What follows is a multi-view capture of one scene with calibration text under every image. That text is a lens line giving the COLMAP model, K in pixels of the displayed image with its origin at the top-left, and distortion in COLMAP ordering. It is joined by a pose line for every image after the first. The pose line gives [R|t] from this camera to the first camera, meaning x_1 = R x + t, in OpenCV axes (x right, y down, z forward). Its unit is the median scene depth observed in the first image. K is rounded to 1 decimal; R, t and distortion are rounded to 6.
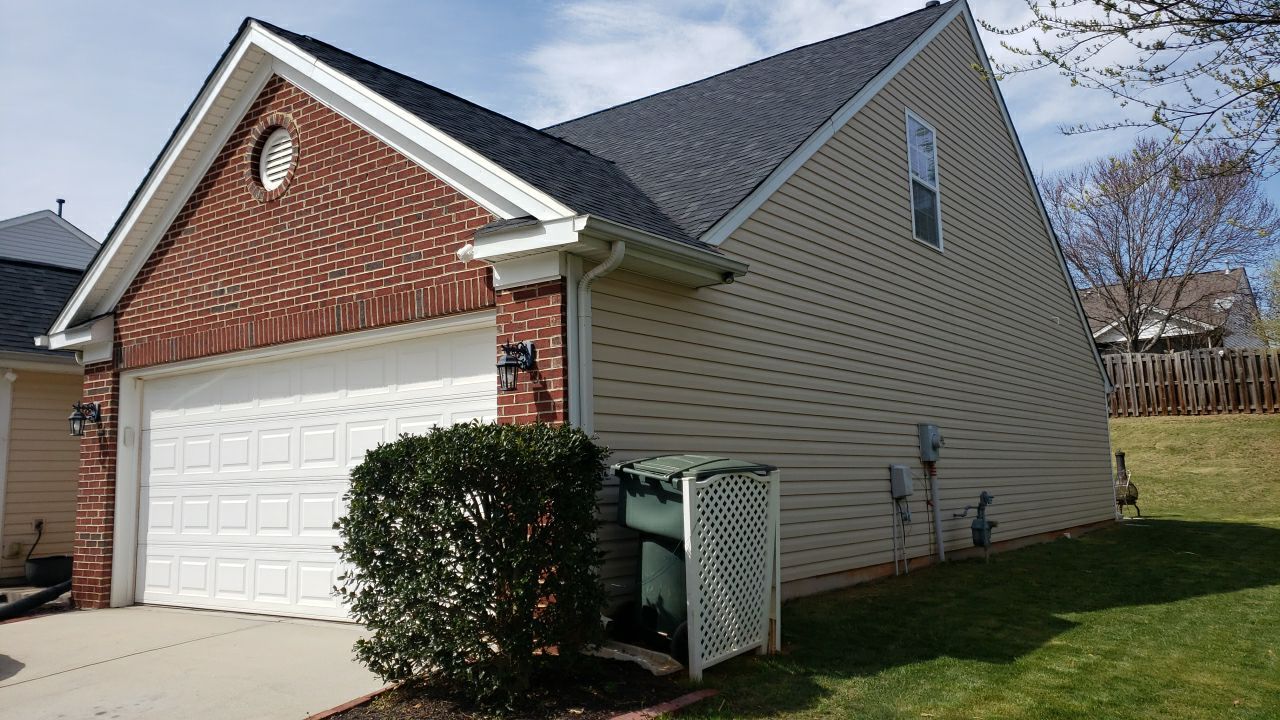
lens RADIAL K [[1012.7, 0, 641.9], [0, 1012.7, 358.1], [0, 0, 1]] dist [0.035801, -0.009807]
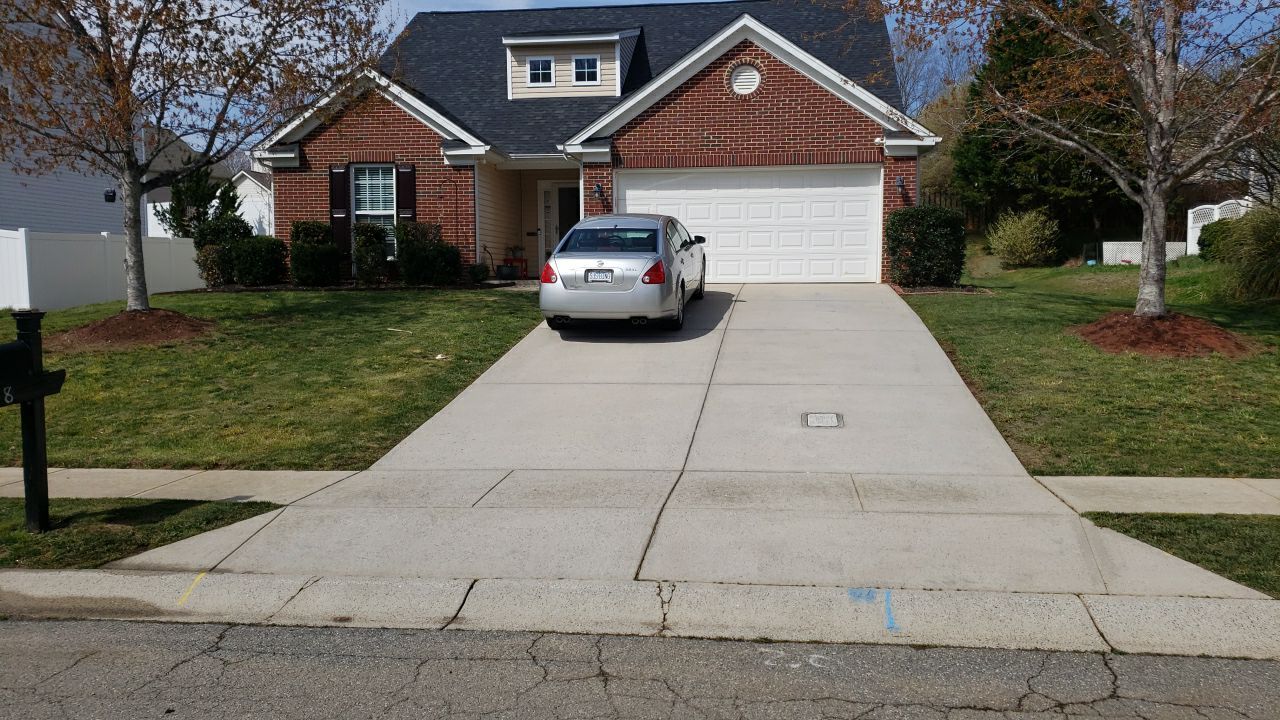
lens RADIAL K [[1012.7, 0, 650.6], [0, 1012.7, 364.0], [0, 0, 1]] dist [0.035801, -0.009807]
pose [[0.868031, -0.021448, 0.496047, -0.825522], [-0.077874, 0.980821, 0.178680, 0.016545], [-0.490365, -0.193729, 0.849712, -0.450674]]
